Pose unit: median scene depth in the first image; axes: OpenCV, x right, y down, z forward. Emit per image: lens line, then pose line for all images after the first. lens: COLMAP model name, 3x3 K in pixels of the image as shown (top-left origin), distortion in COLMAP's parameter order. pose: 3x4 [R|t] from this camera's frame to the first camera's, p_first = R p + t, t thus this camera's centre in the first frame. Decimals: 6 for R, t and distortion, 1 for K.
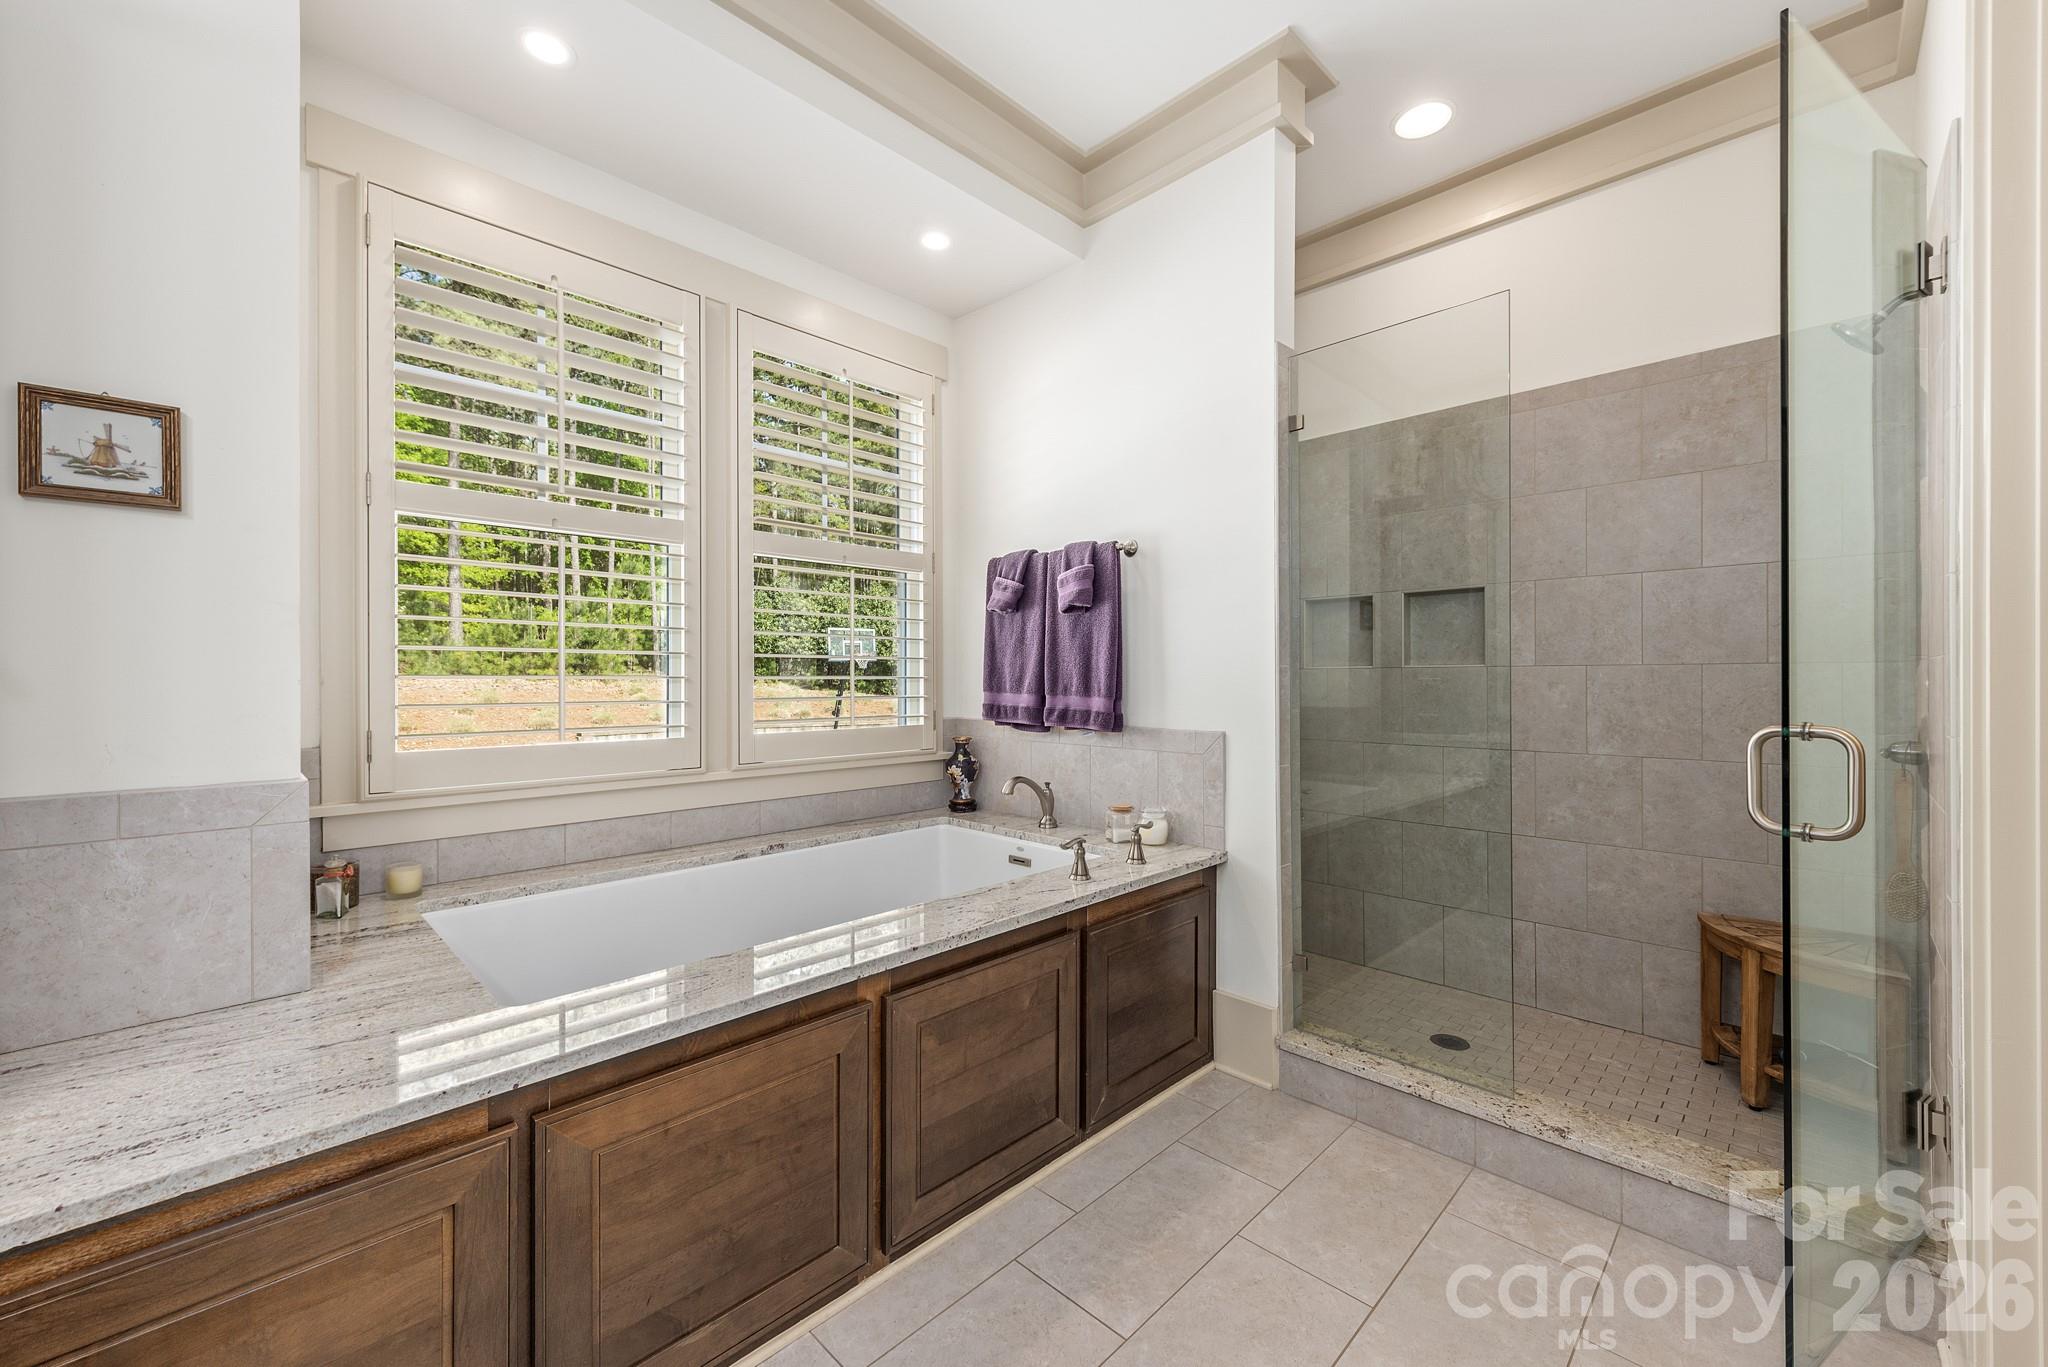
lens RADIAL K [[802.1, 0, 1027.4], [0, 802.1, 682.7], [0, 0, 1]] dist [0.006429, -0.000288]
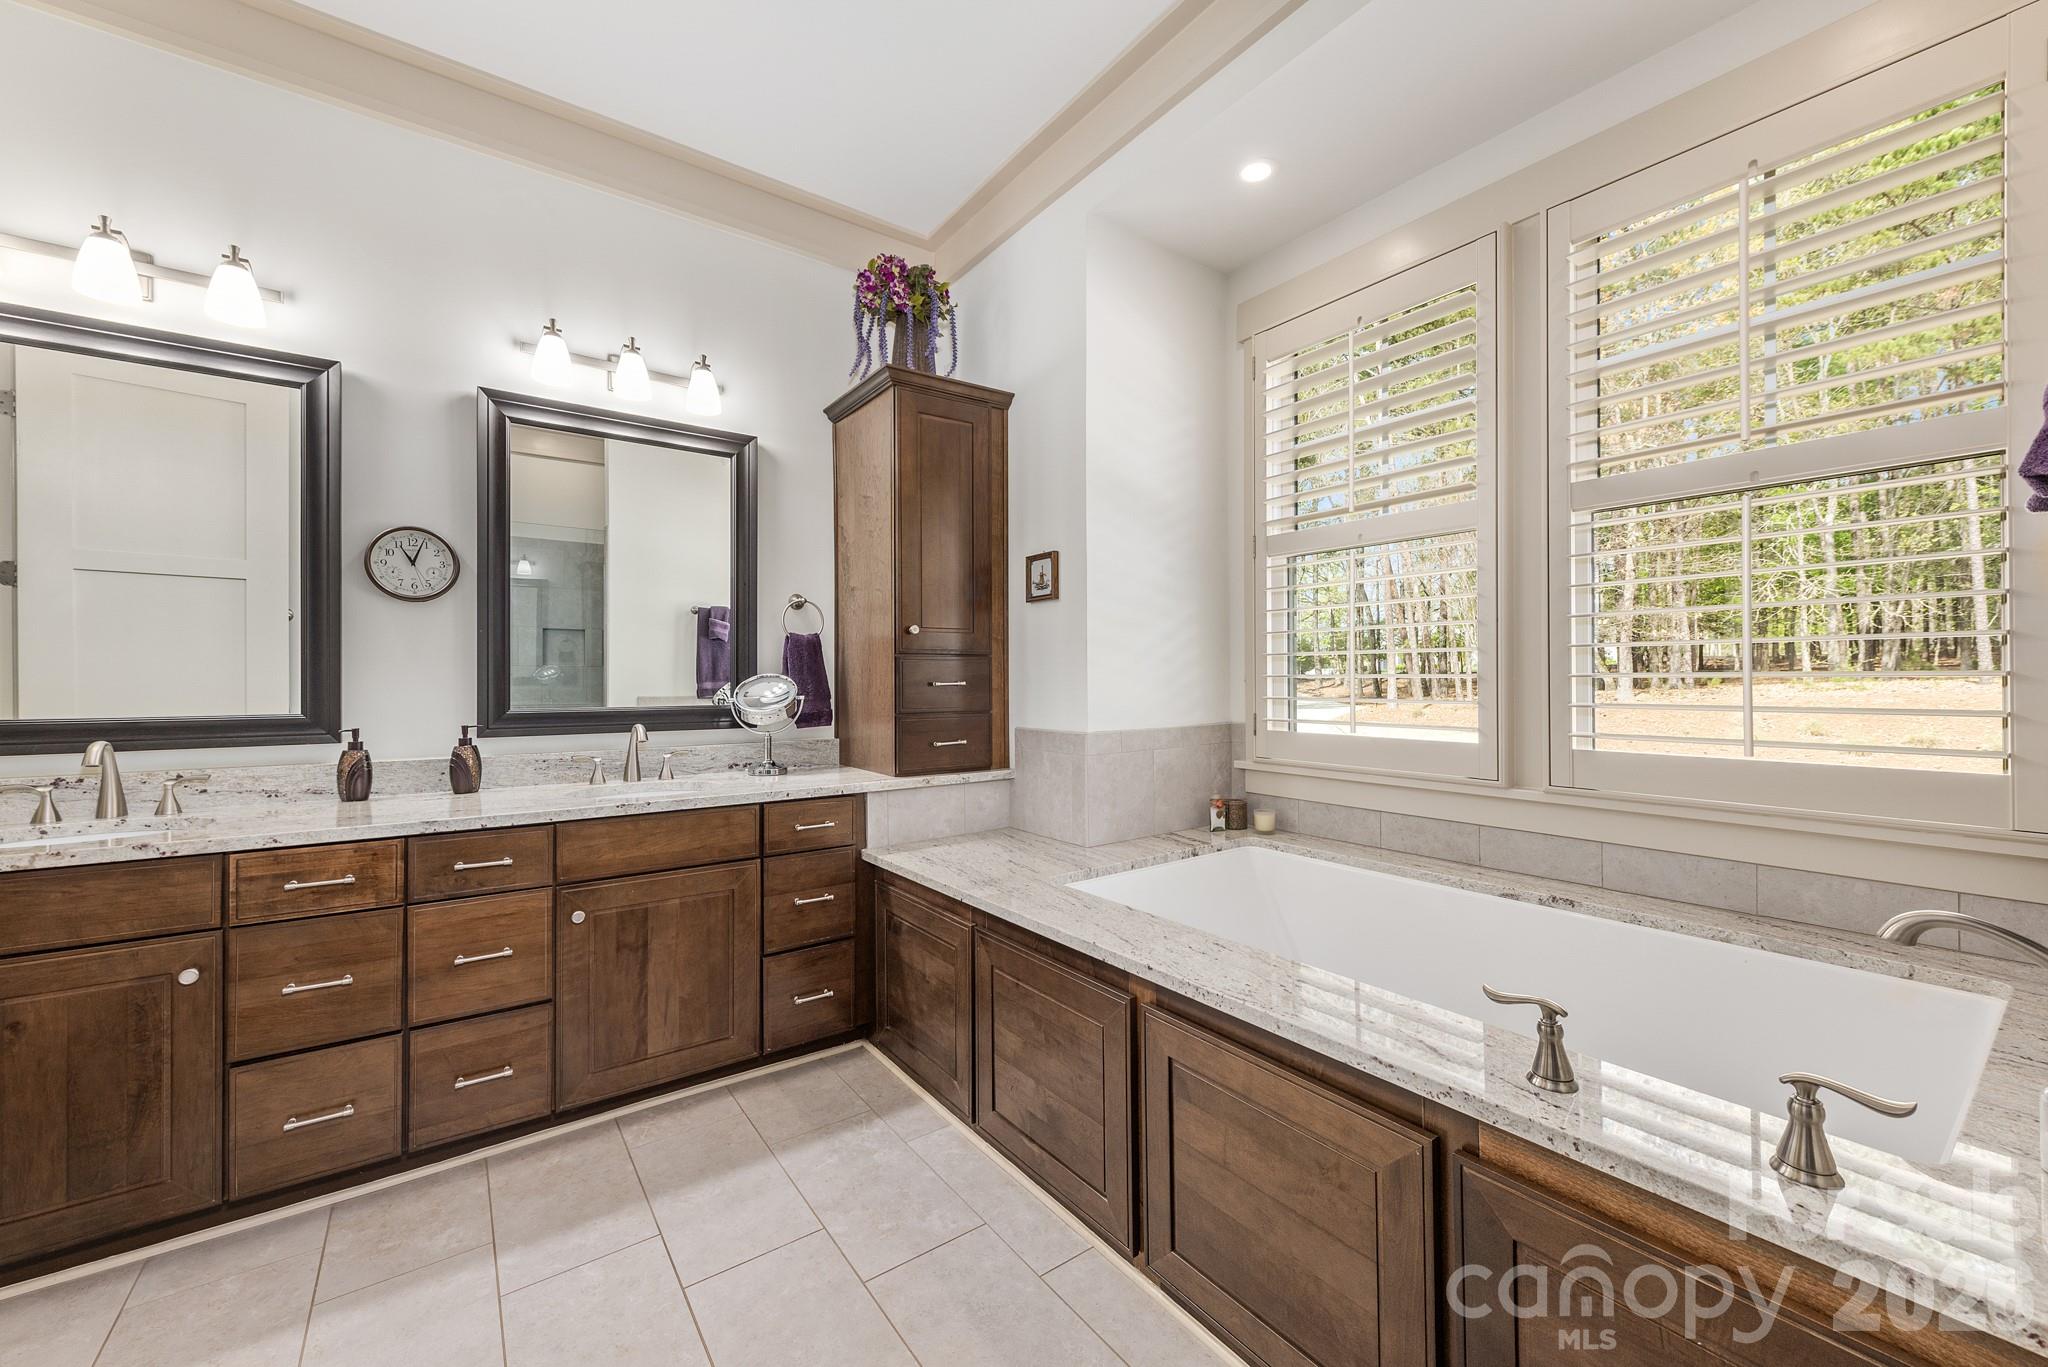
lens RADIAL K [[802.1, 0, 1027.5], [0, 802.1, 674.0], [0, 0, 1]] dist [0.006429, -0.000288]
pose [[-0.156396, 0.000765, -0.987694, 0.815526], [0.003252, 0.999995, 0.000260, -0.015503], [0.987689, -0.003171, -0.156397, 1.002559]]
